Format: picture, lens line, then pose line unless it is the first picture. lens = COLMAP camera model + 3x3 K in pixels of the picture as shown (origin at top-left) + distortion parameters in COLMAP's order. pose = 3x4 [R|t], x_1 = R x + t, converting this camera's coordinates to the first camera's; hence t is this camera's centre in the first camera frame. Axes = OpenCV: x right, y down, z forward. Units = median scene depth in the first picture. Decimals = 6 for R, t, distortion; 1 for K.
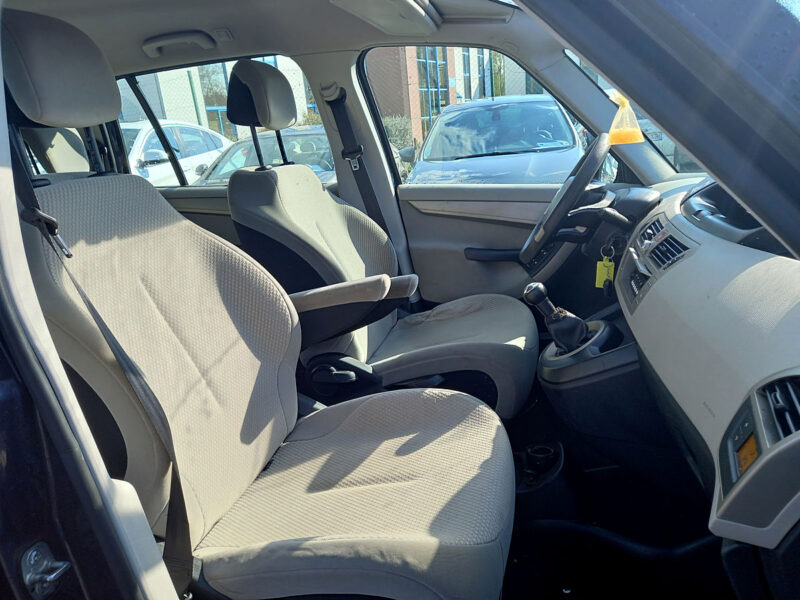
lens RADIAL K [[582.8, 0, 403.5], [0, 582.8, 296.5], [0, 0, 1]] dist [0.075578, -0.066793]
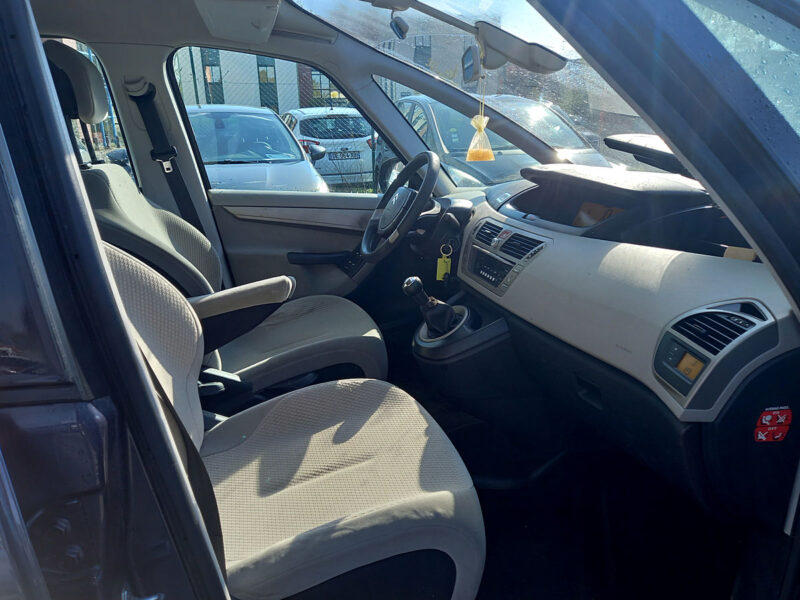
lens RADIAL K [[582.8, 0, 403.5], [0, 582.8, 296.5], [0, 0, 1]] dist [0.075578, -0.066793]
pose [[0.868734, -0.066647, 0.490774, -0.308653], [0.076068, 0.997102, 0.000756, 0.011198], [-0.489403, 0.036675, 0.871286, 0.006884]]
